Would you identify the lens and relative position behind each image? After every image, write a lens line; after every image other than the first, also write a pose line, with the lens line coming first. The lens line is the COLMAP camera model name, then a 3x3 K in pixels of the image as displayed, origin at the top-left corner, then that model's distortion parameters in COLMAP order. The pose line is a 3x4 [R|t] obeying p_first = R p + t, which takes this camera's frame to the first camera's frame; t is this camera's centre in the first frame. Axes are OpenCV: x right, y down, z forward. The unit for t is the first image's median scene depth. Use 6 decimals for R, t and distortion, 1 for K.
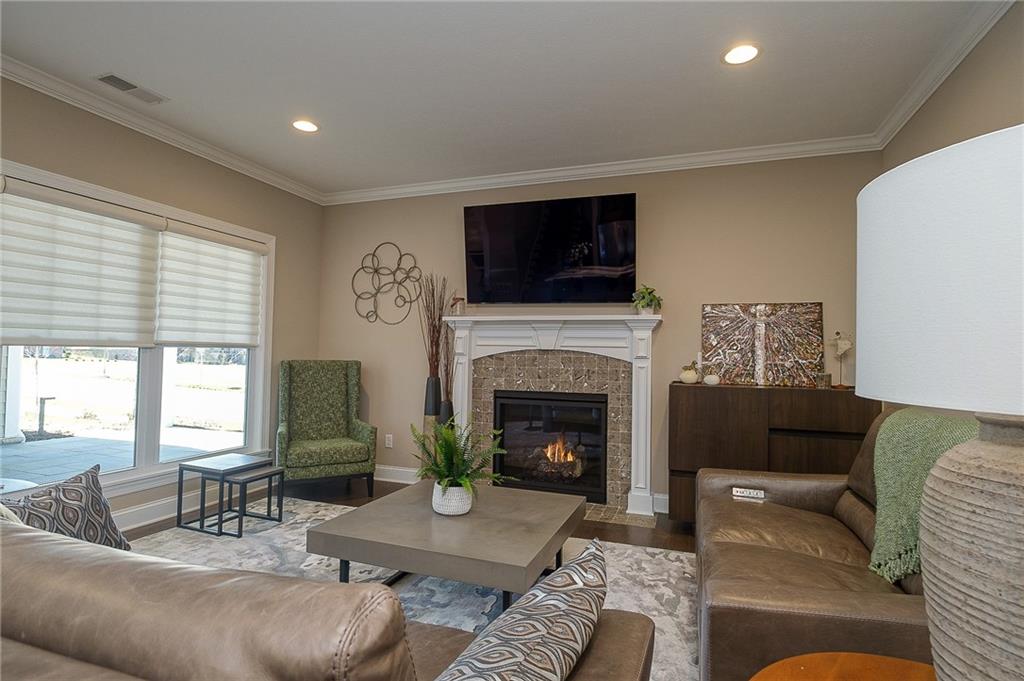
lens RADIAL K [[512.2, 0, 510.9], [0, 512.2, 339.8], [0, 0, 1]] dist [-0.001224, -0.000123]
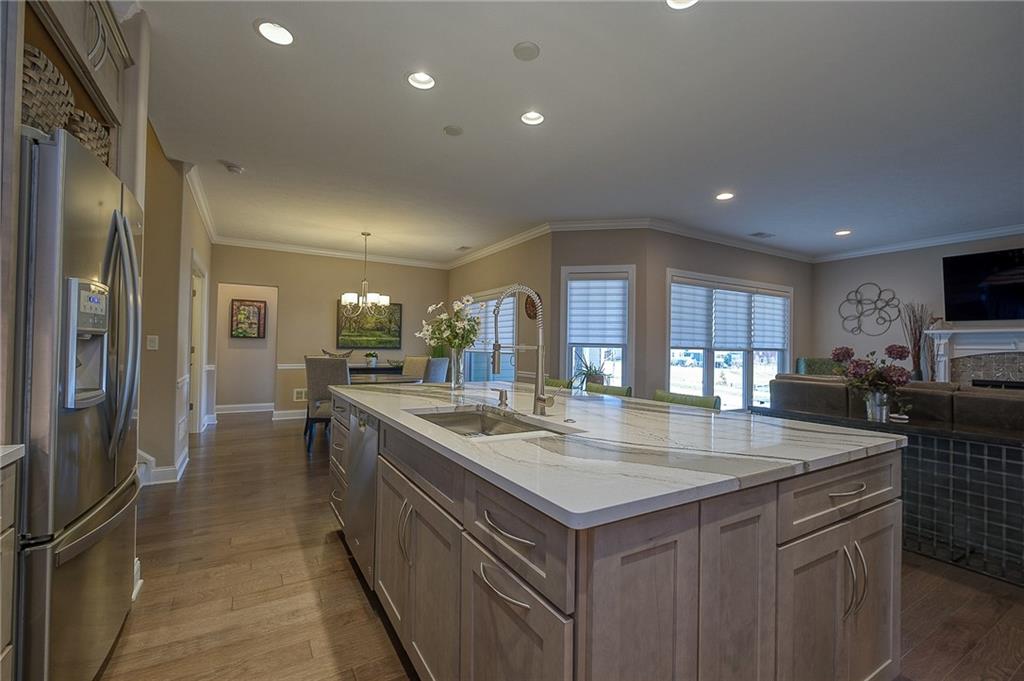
lens RADIAL K [[445.0, 0, 516.0], [0, 445.0, 341.0], [0, 0, 1]] dist [-0.009608, 0.000003]
pose [[0.774414, -0.013349, -0.632538, -0.241318], [0.013524, 0.999898, -0.004544, -0.024106], [0.632534, -0.005035, 0.774516, -0.786096]]
